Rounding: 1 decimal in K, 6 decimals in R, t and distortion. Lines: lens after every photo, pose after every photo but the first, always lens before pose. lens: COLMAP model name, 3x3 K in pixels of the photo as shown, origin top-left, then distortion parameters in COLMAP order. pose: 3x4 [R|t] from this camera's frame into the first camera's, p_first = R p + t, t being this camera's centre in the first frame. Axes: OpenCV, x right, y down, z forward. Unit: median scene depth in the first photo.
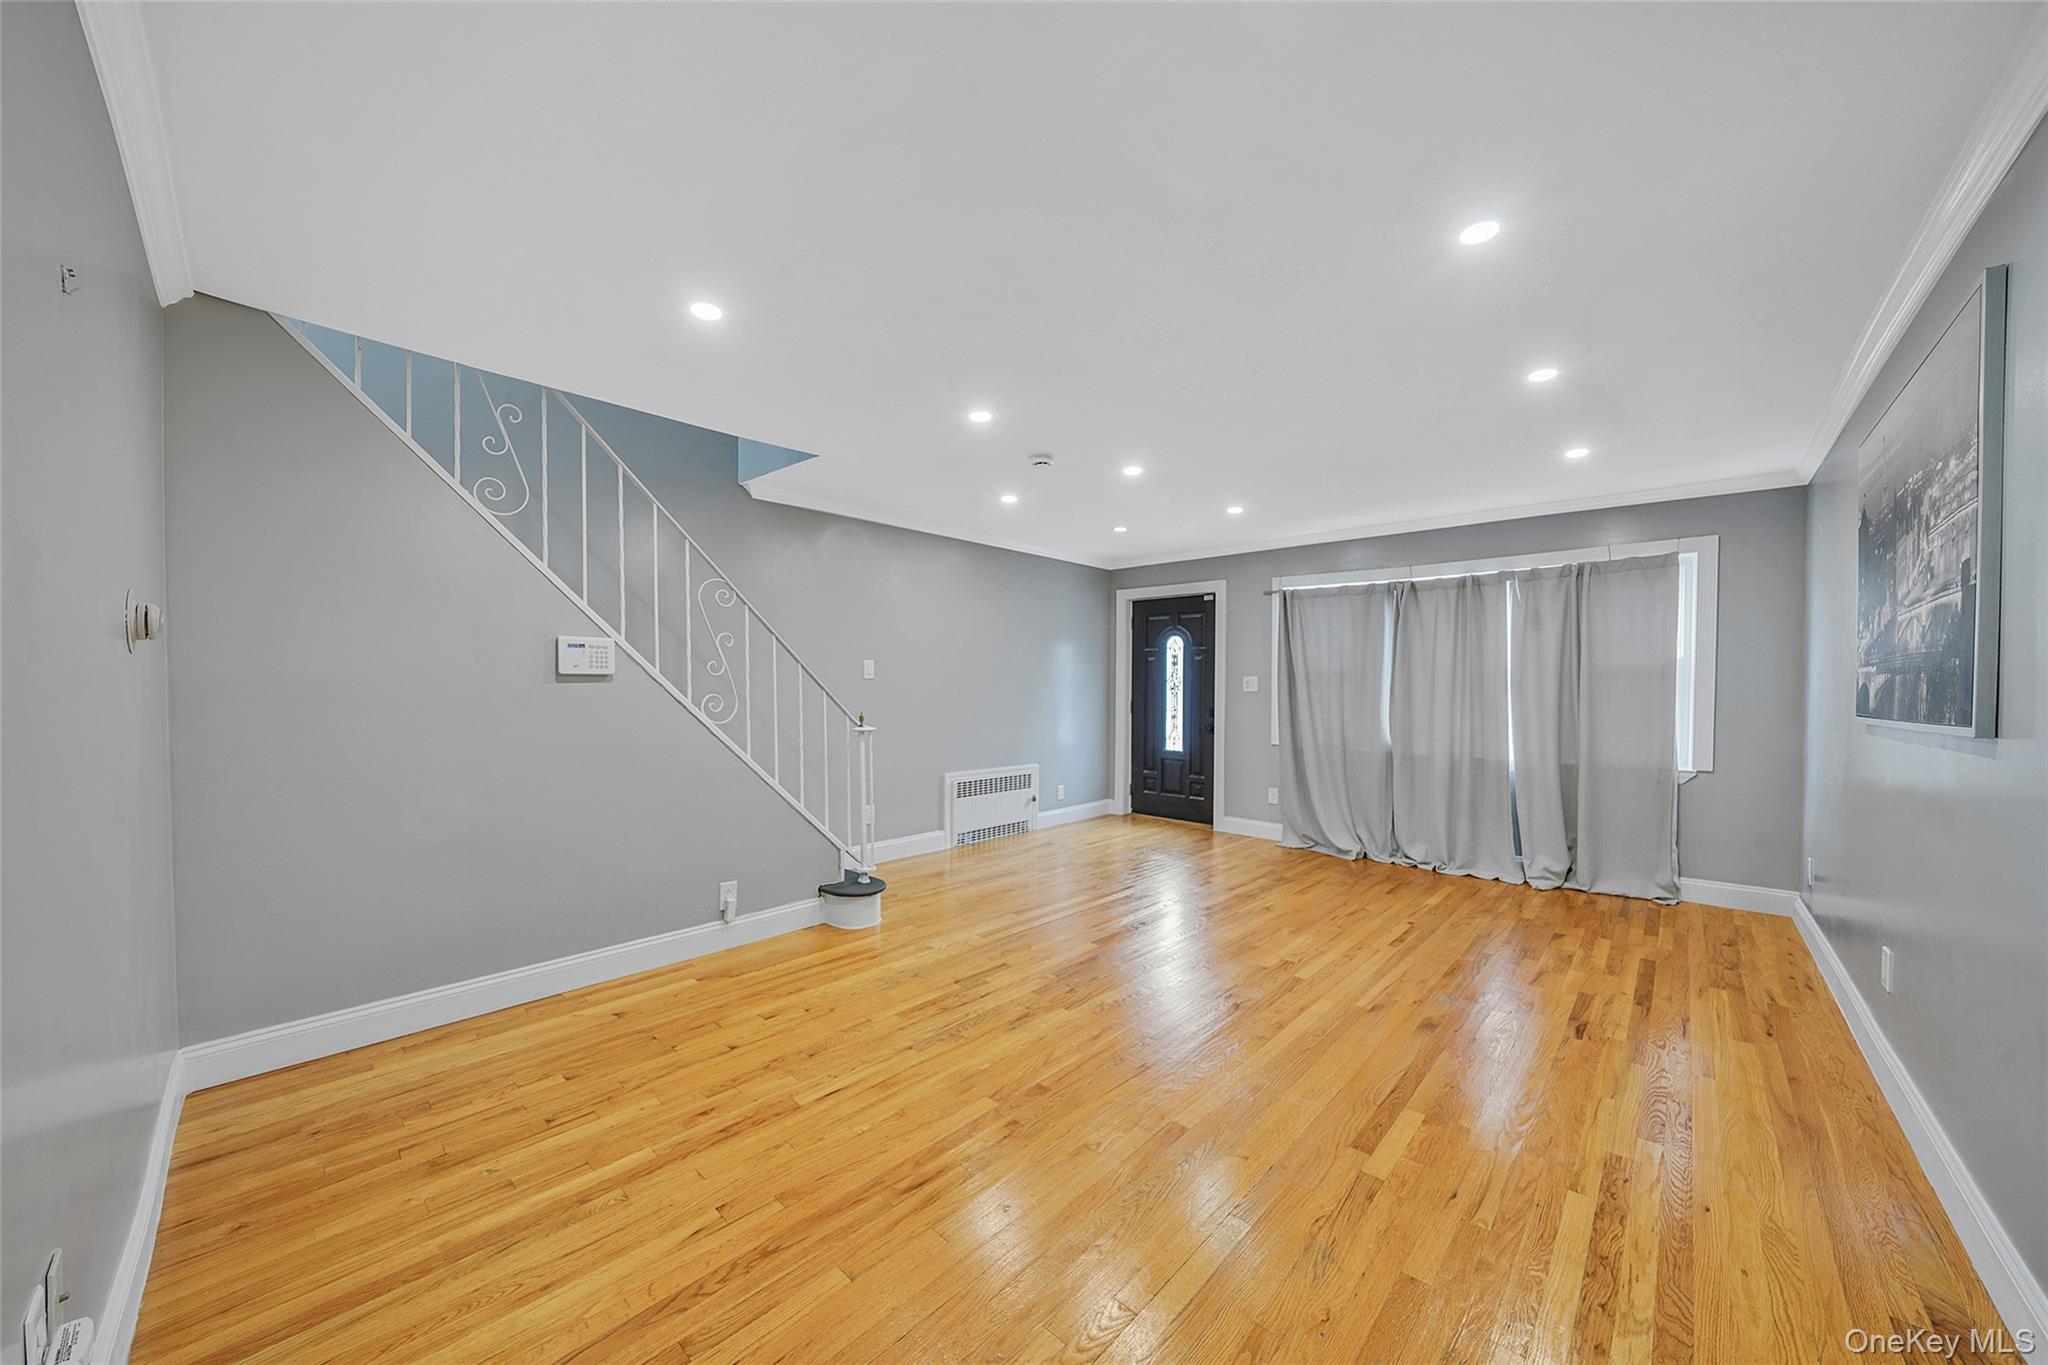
lens RADIAL K [[714.3, 0, 1025.0], [0, 714.3, 698.3], [0, 0, 1]] dist [-0.017697, 0.000384]
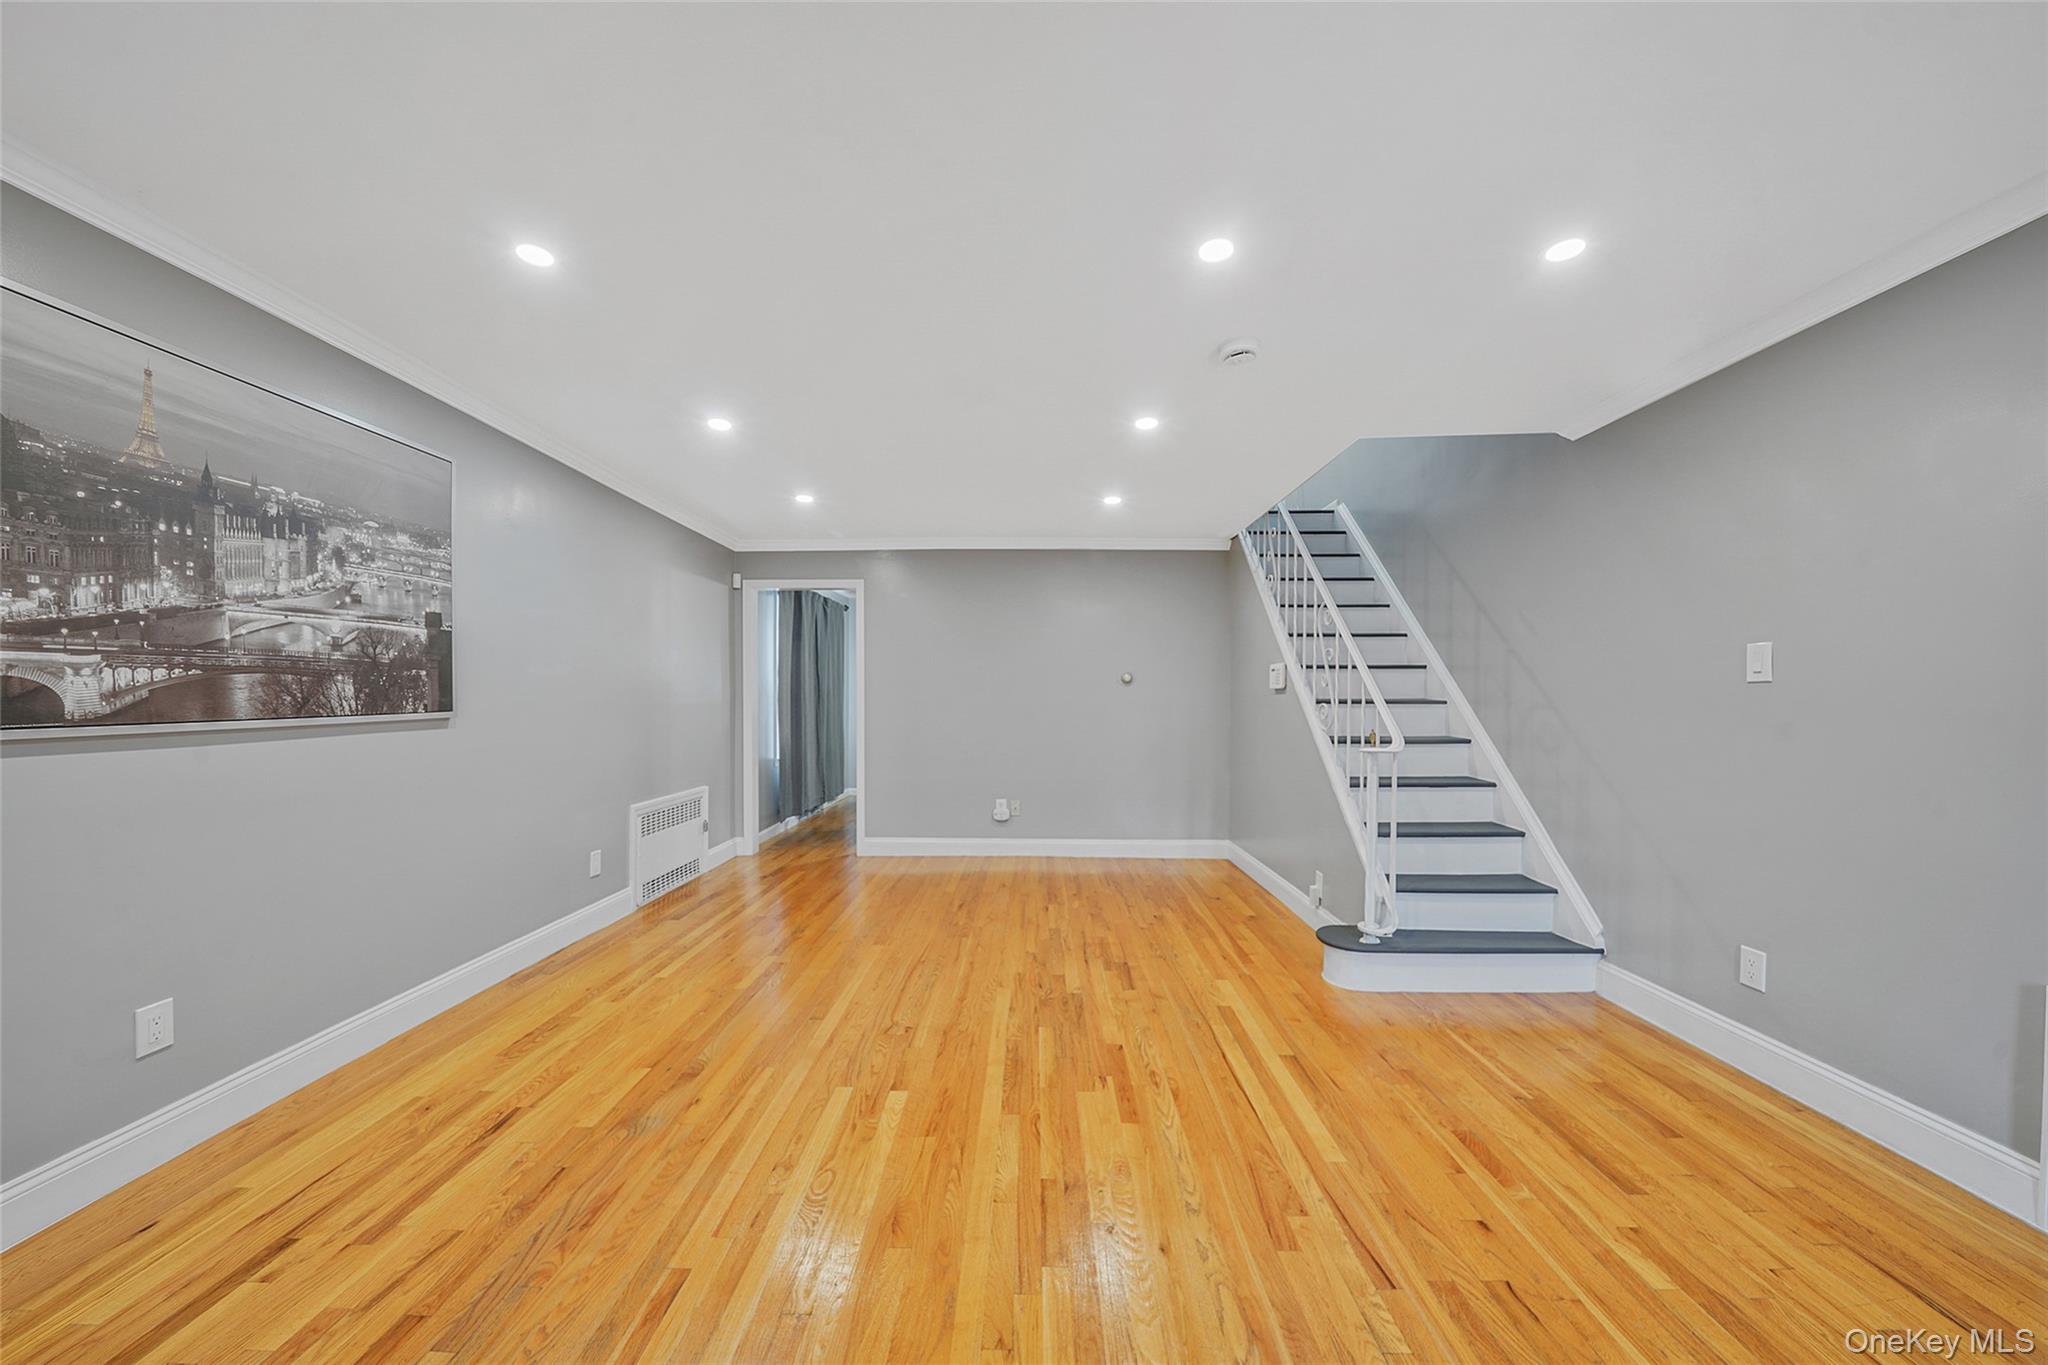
lens RADIAL K [[714.3, 0, 1025.0], [0, 714.3, 698.3], [0, 0, 1]] dist [-0.017697, 0.000384]
pose [[-0.743041, -0.005324, -0.669225, 0.739774], [-0.017361, 0.999785, 0.011322, -0.021987], [0.669021, 0.020031, -0.742974, 1.656434]]
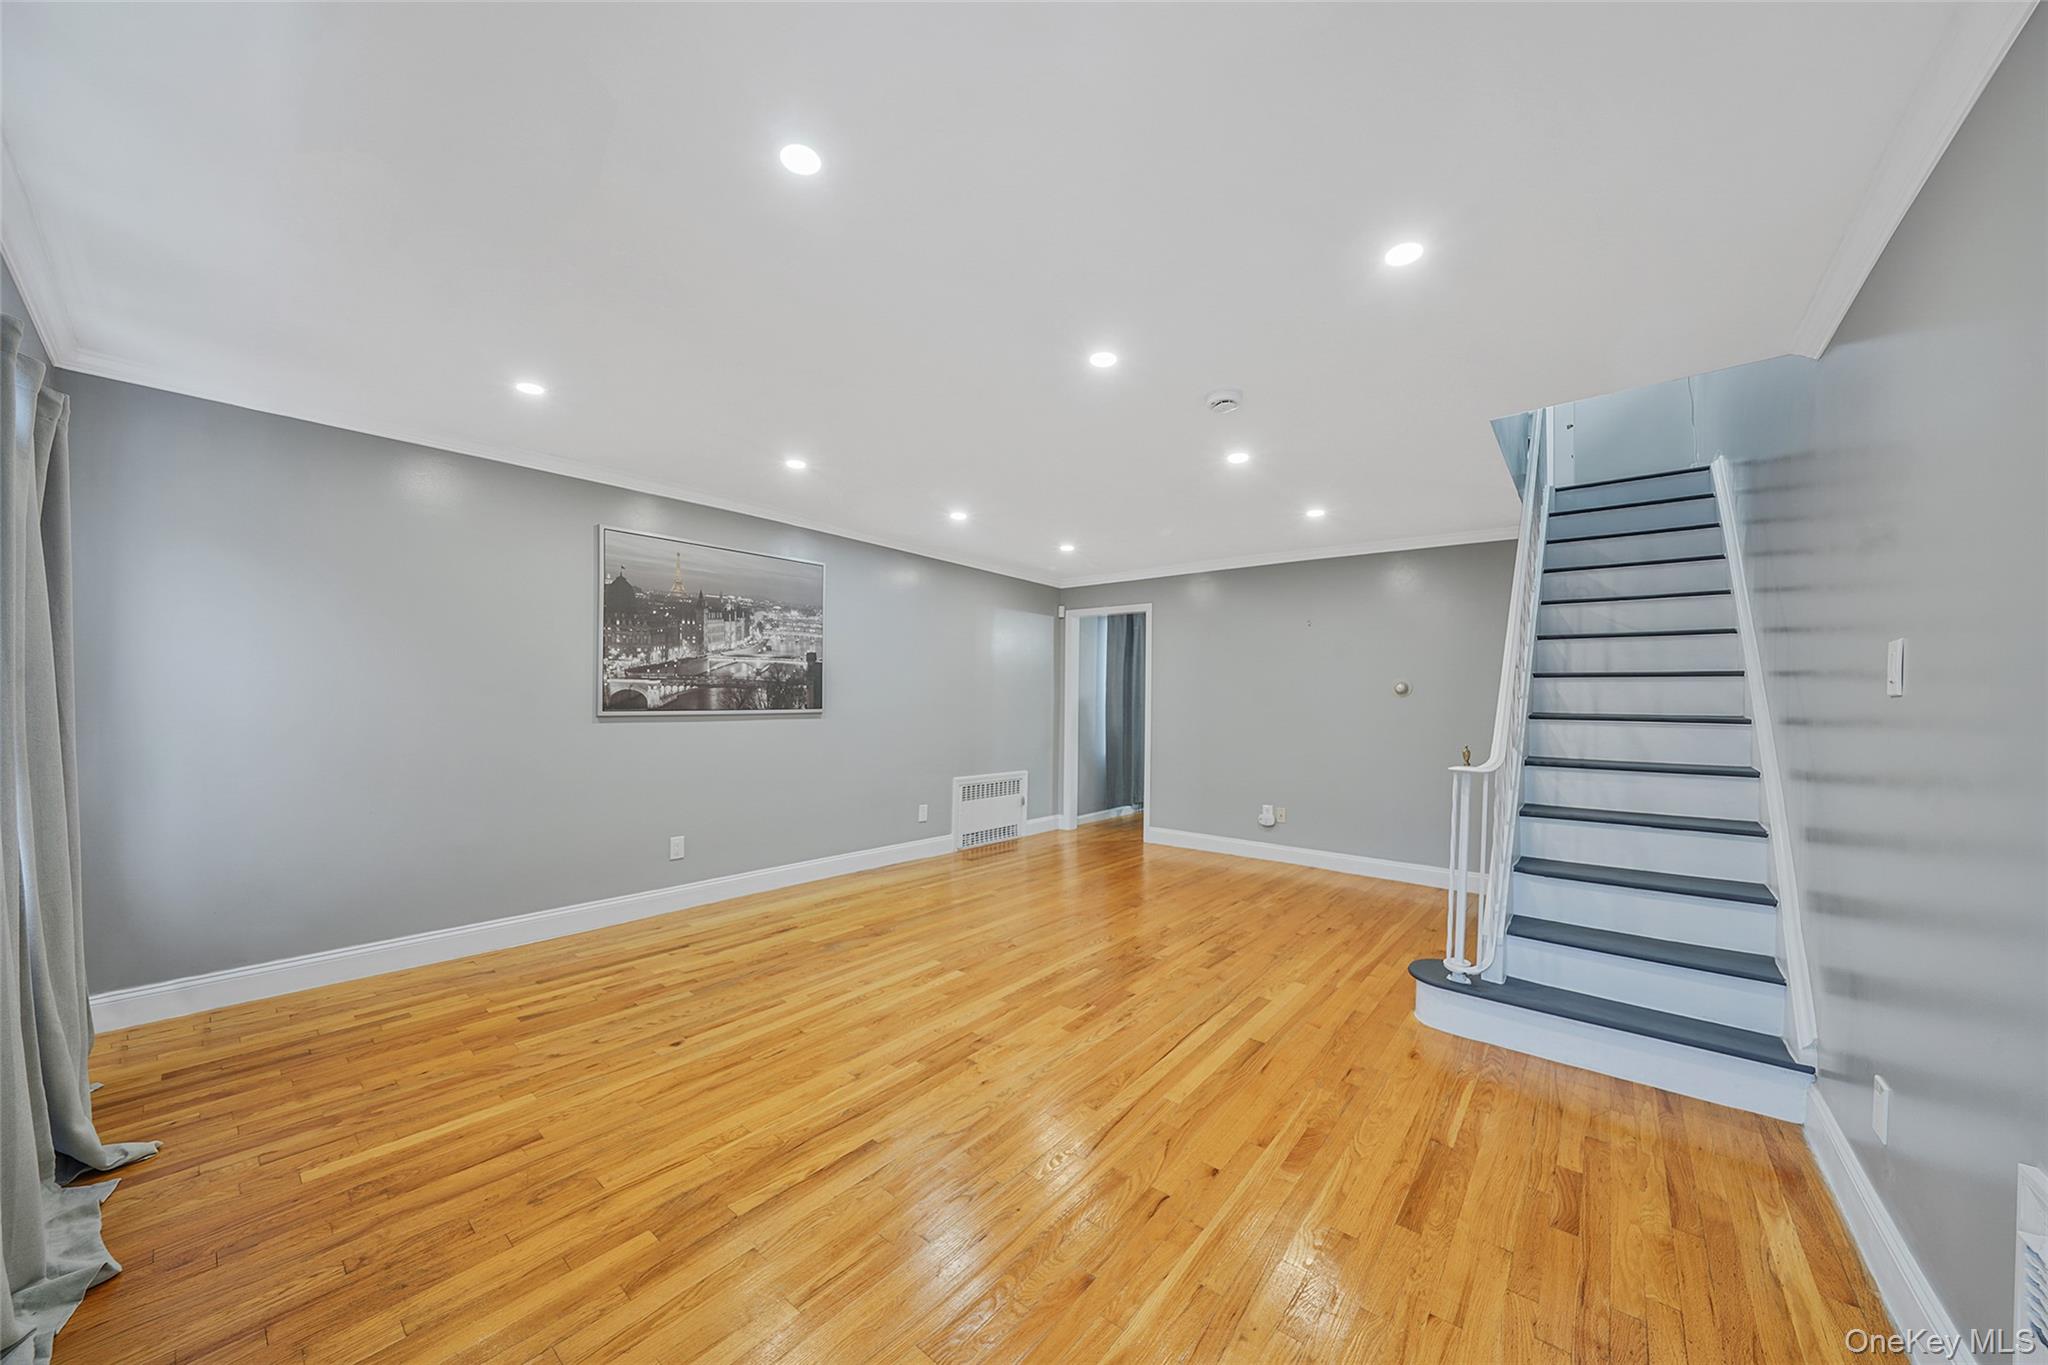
lens RADIAL K [[714.3, 0, 1025.0], [0, 714.3, 698.3], [0, 0, 1]] dist [-0.017697, 0.000384]
pose [[-0.998015, -0.020639, -0.059497, 0.323650], [-0.021407, 0.999695, 0.012295, -0.034684], [0.059226, 0.013544, -0.998153, 2.103977]]
